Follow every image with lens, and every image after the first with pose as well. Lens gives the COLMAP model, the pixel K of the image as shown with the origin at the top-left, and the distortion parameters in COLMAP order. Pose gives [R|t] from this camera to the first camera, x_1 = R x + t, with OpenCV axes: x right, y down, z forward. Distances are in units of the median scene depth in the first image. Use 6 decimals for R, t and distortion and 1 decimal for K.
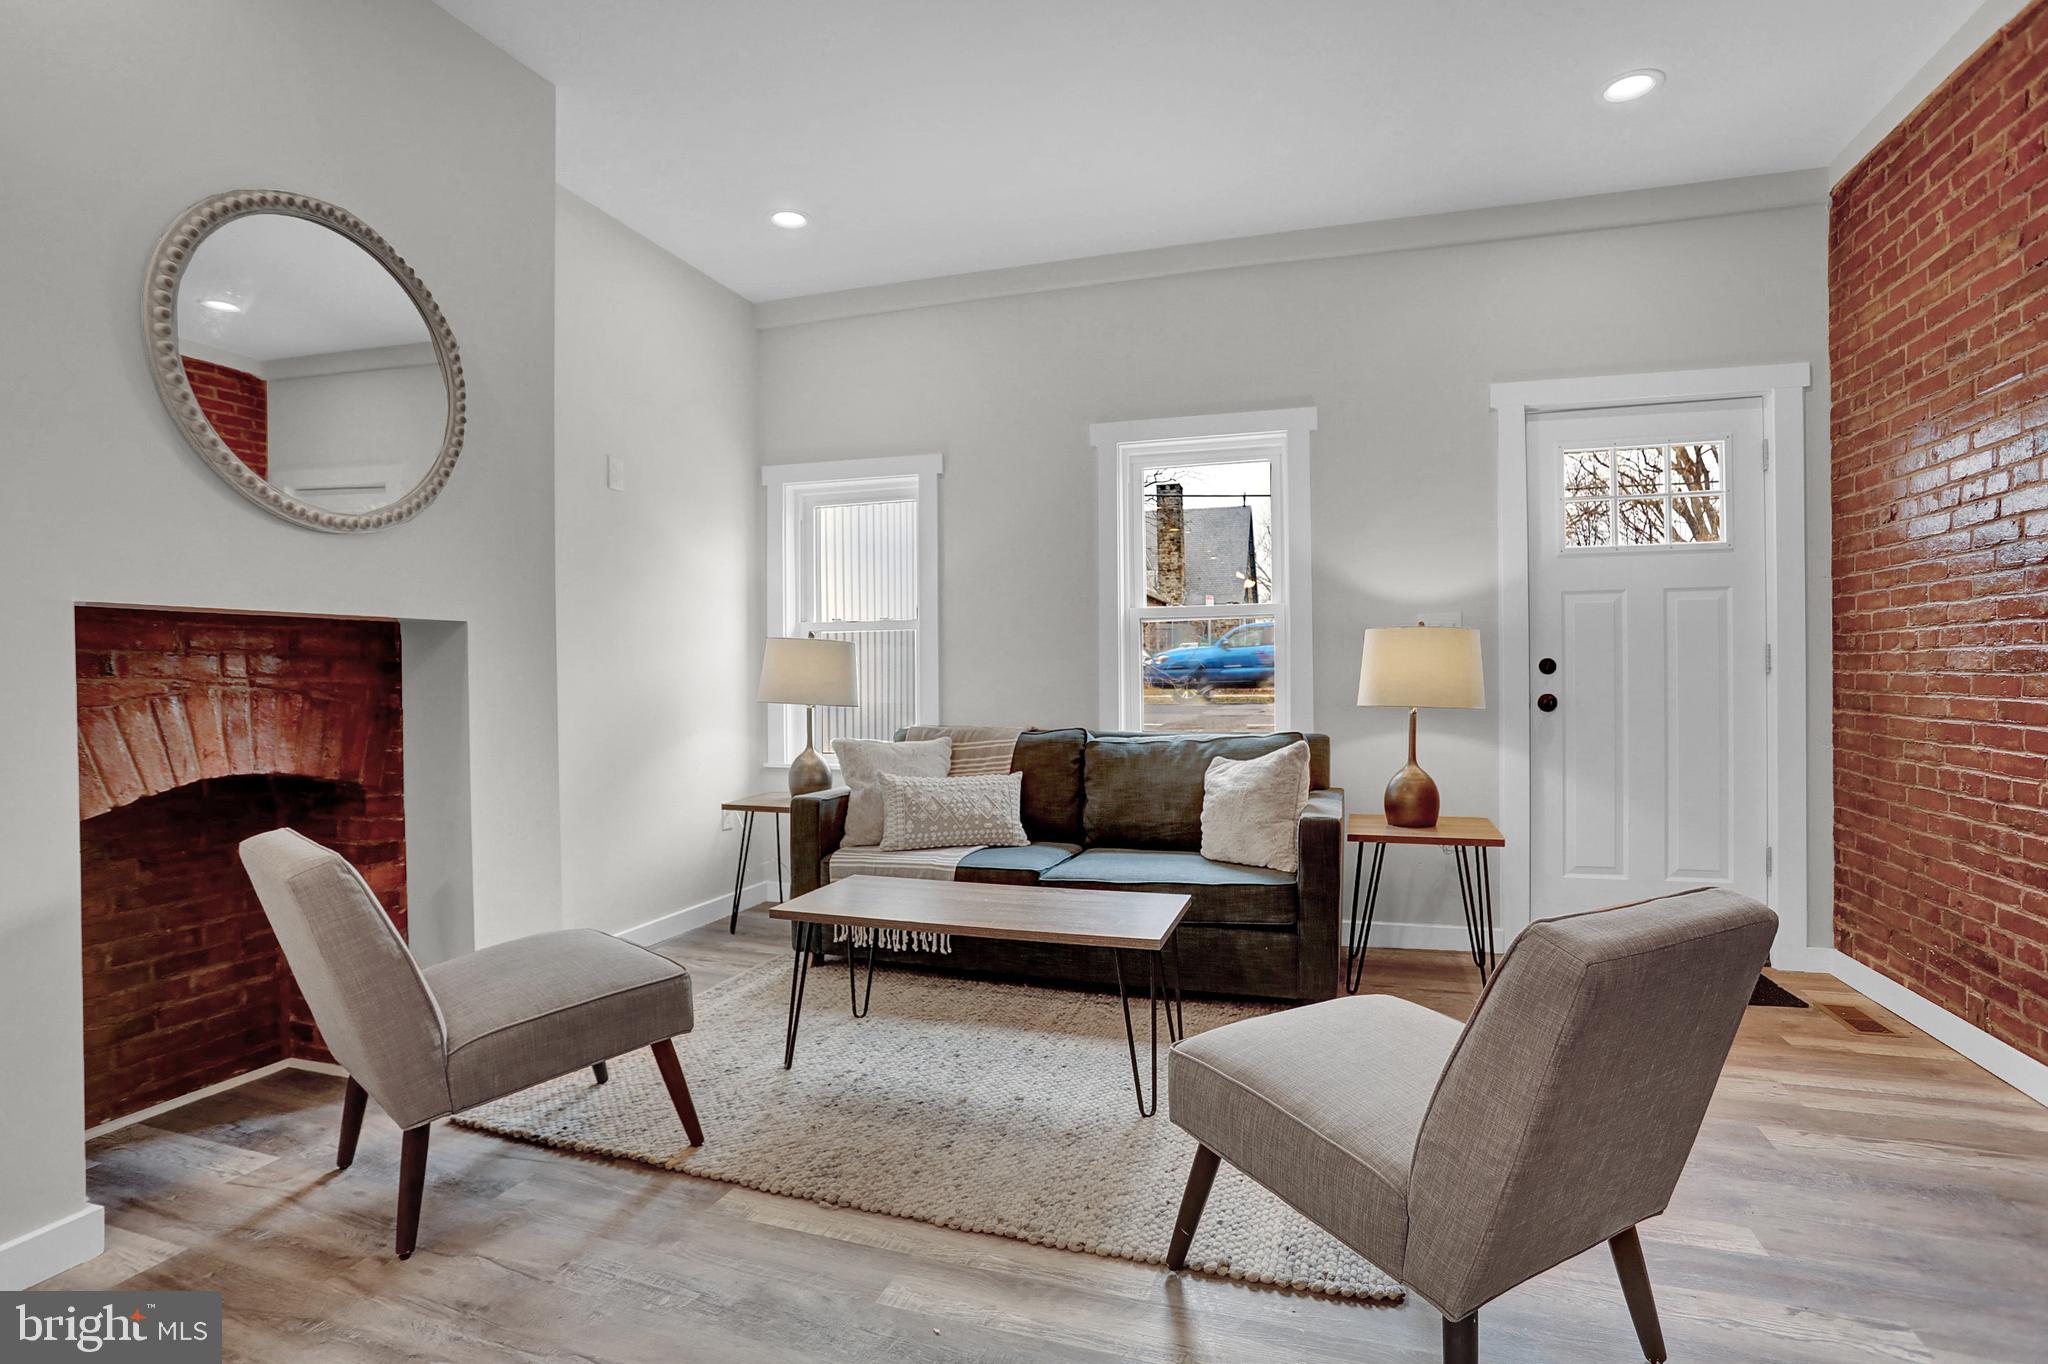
lens RADIAL K [[986.6, 0, 1033.3], [0, 986.6, 690.8], [0, 0, 1]] dist [-0.060246, 0.015117]
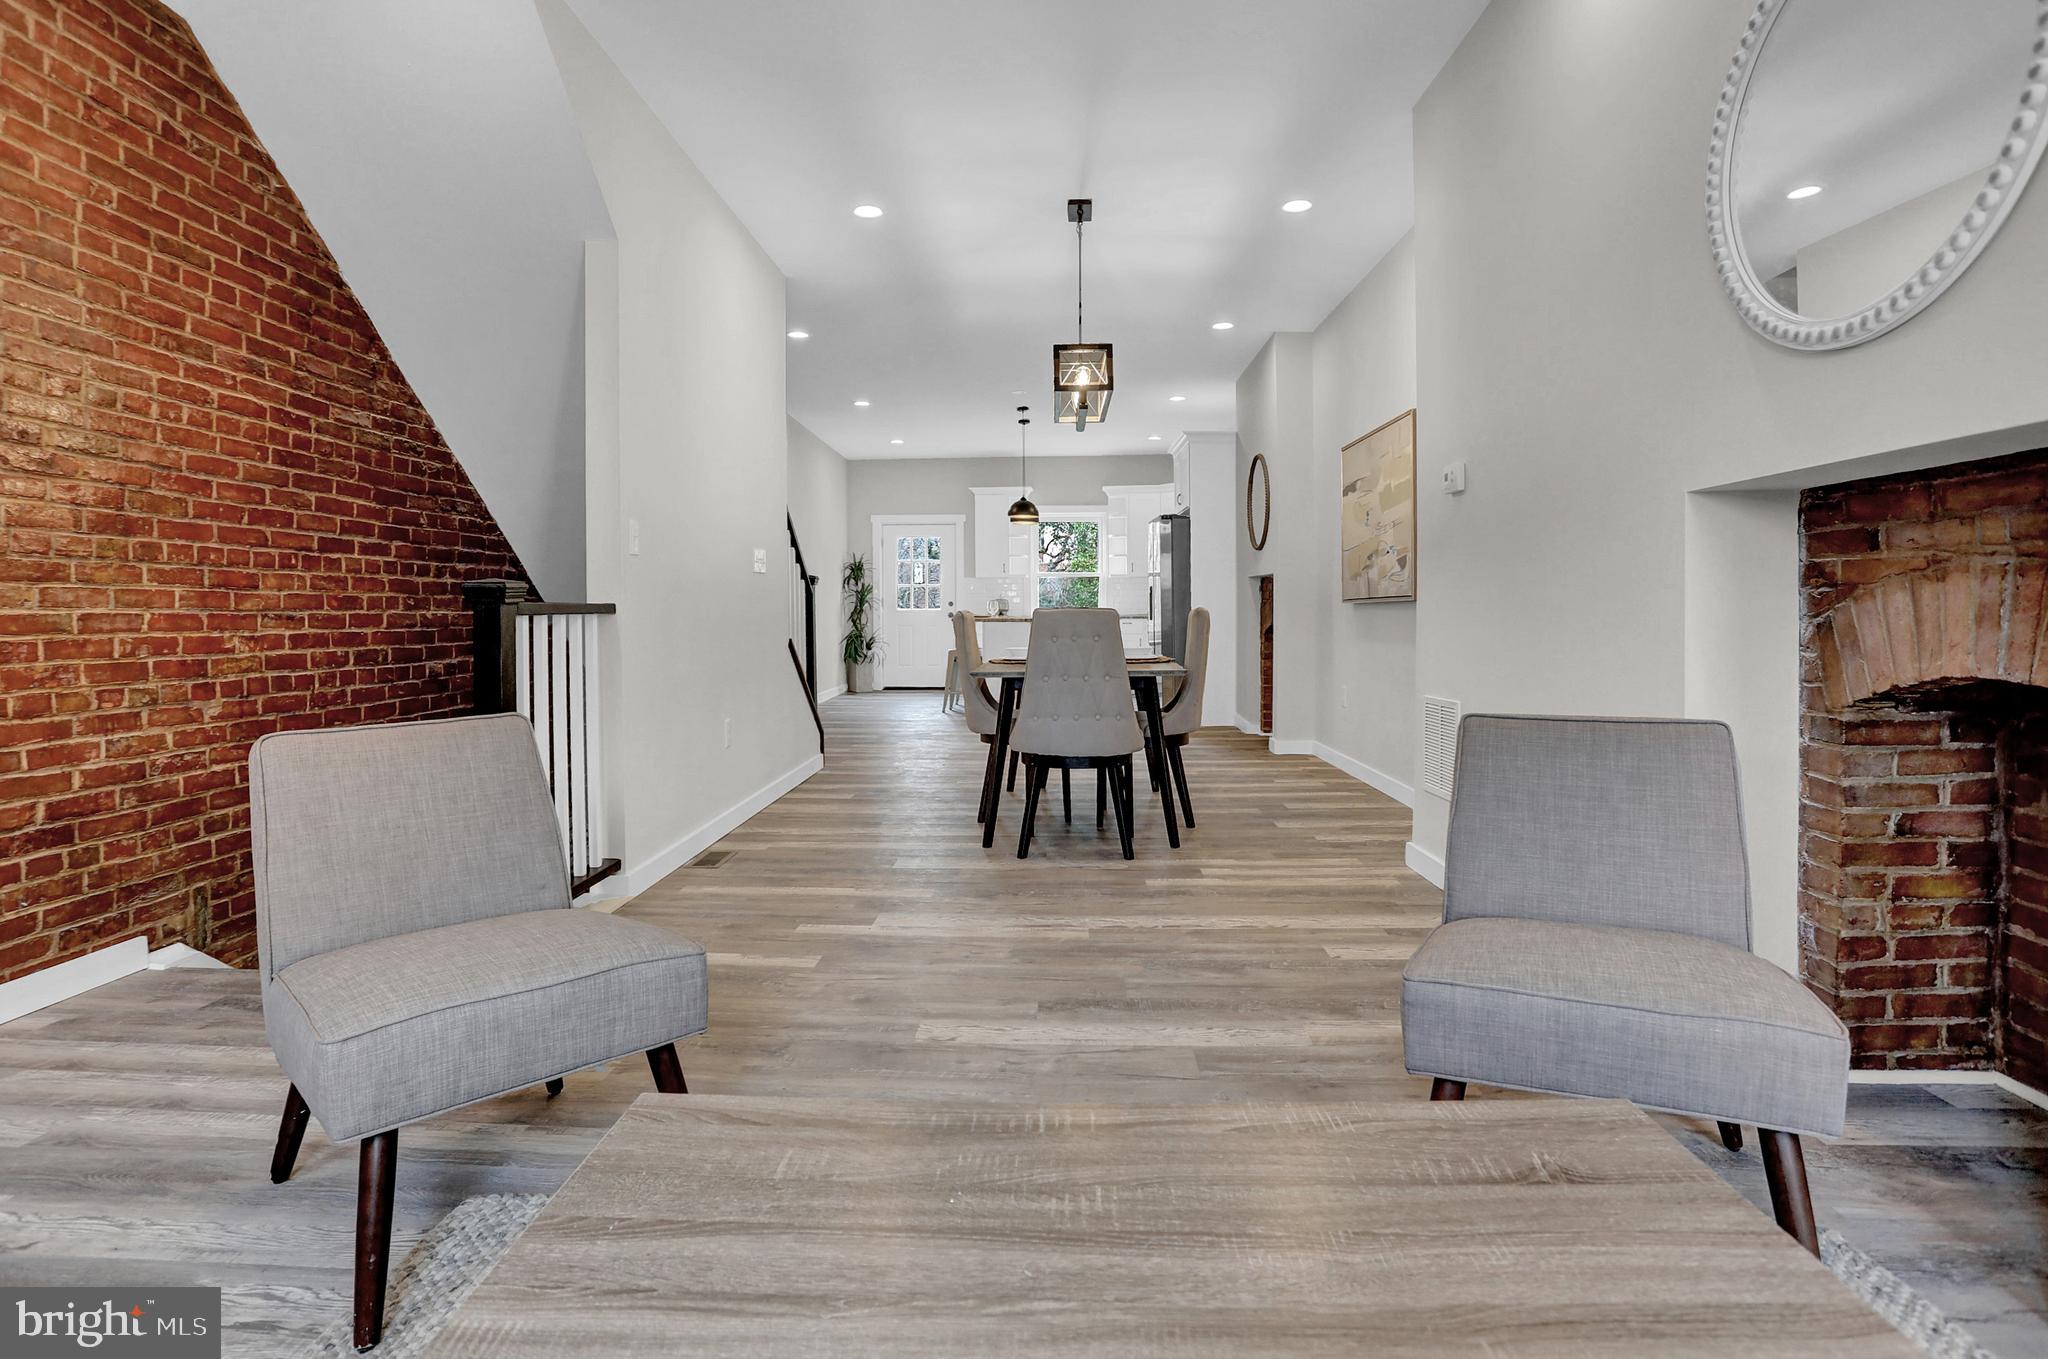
lens RADIAL K [[1049.8, 0, 1010.9], [0, 1049.8, 638.5], [0, 0, 1]] dist [-0.057618, 0.021469]
pose [[-0.965072, 0.018056, -0.261363, 0.053473], [0.008725, 0.999284, 0.036817, 0.014189], [0.261841, 0.033251, -0.964538, 0.959270]]
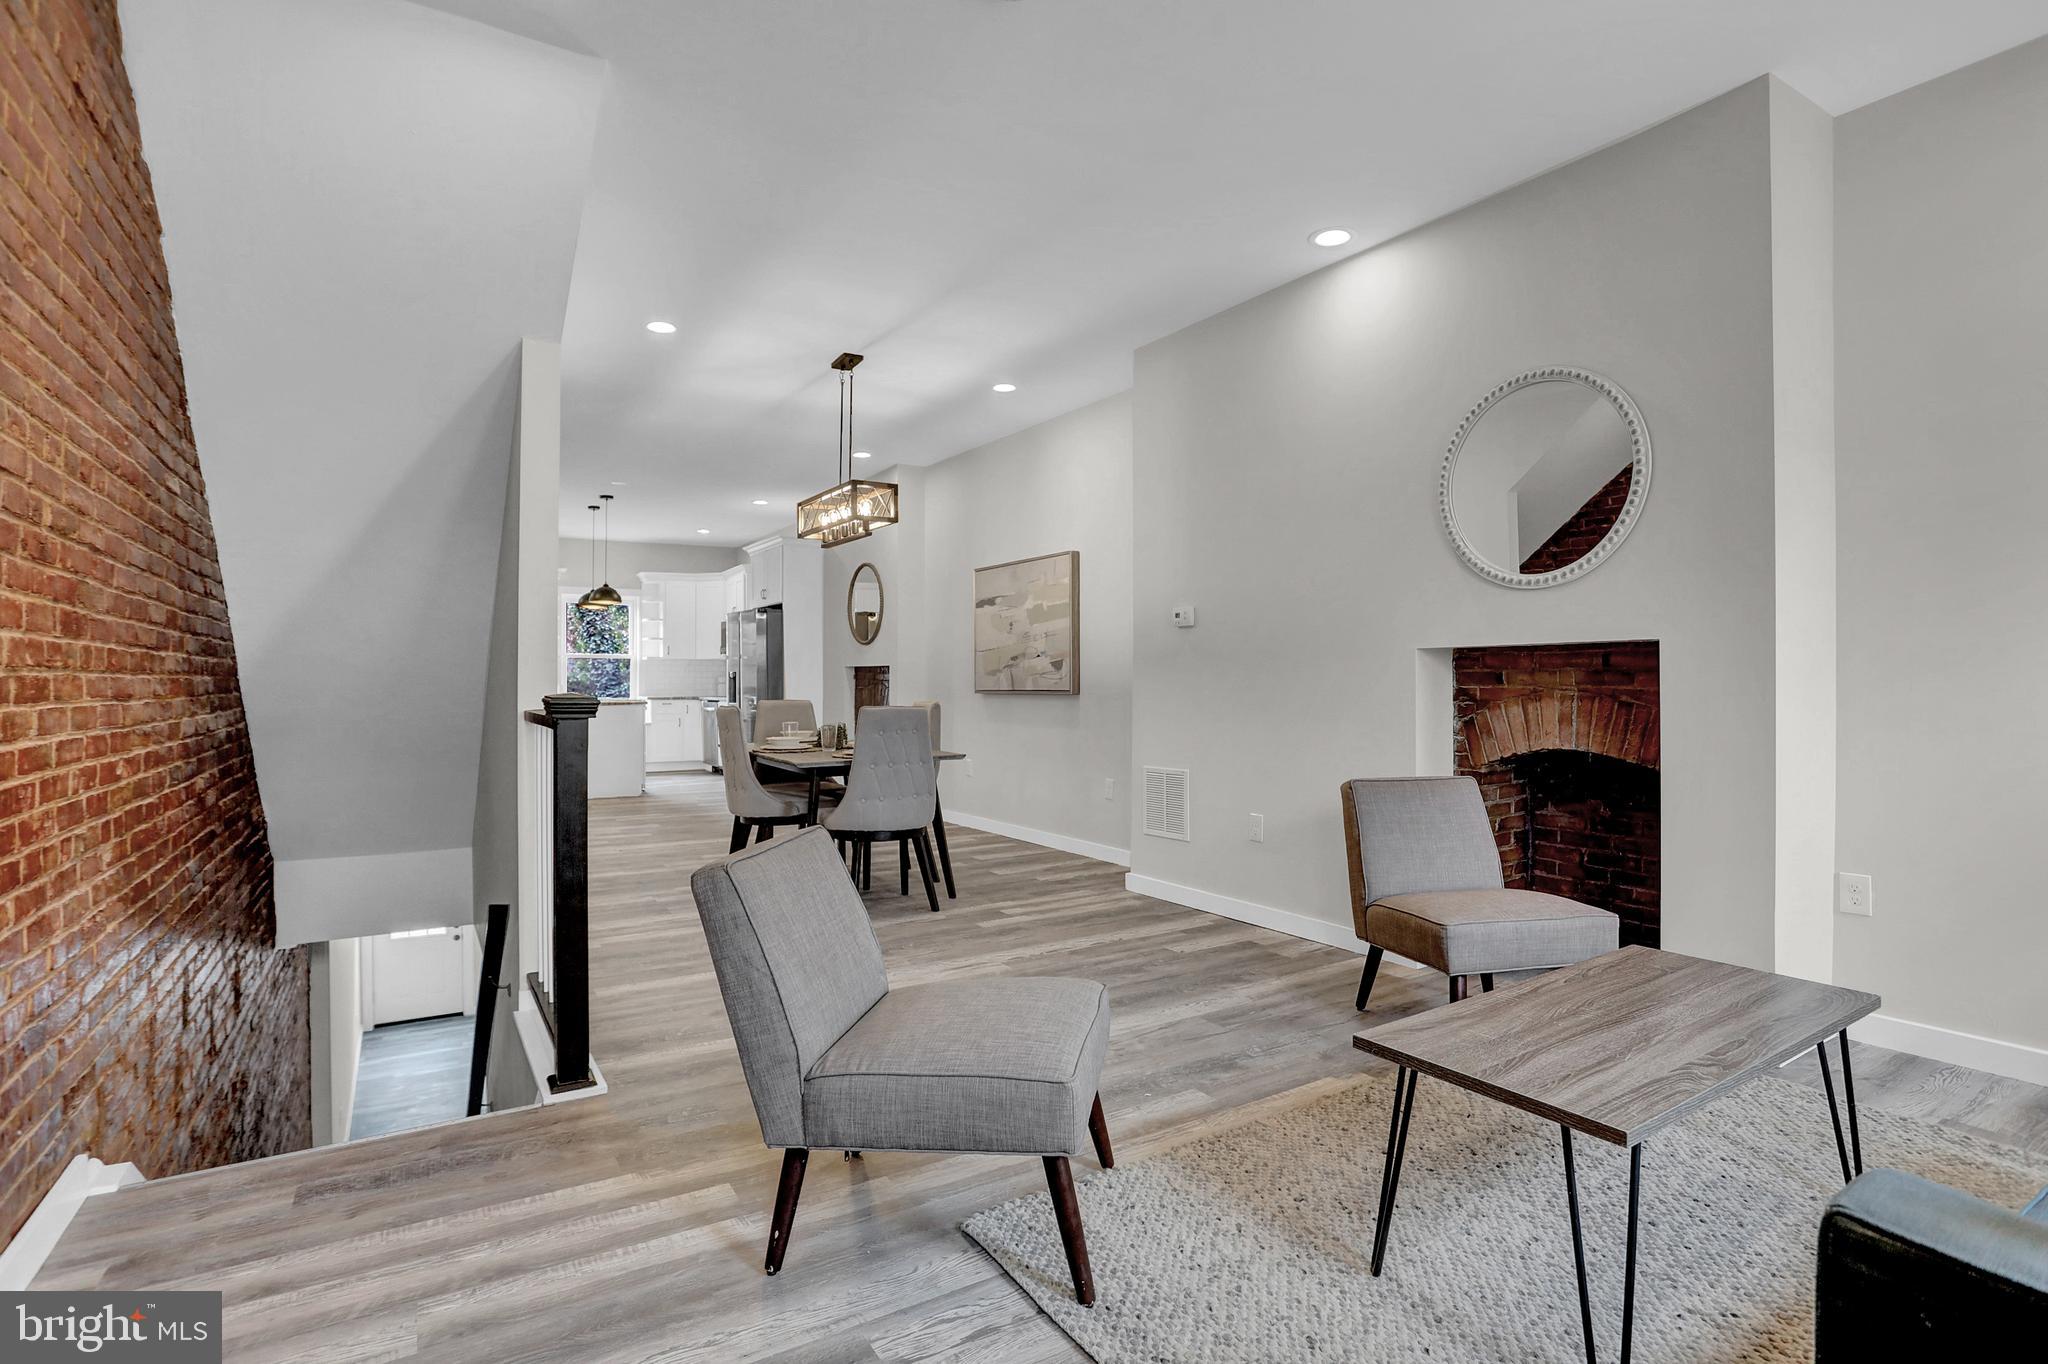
lens RADIAL K [[986.6, 0, 1020.0], [0, 986.6, 678.7], [0, 0, 1]] dist [-0.060246, 0.015117]
pose [[-0.646156, 0.007229, -0.763172, 0.564905], [-0.000731, 0.999949, 0.010091, -0.024653], [0.763205, 0.007078, -0.646117, 0.825623]]
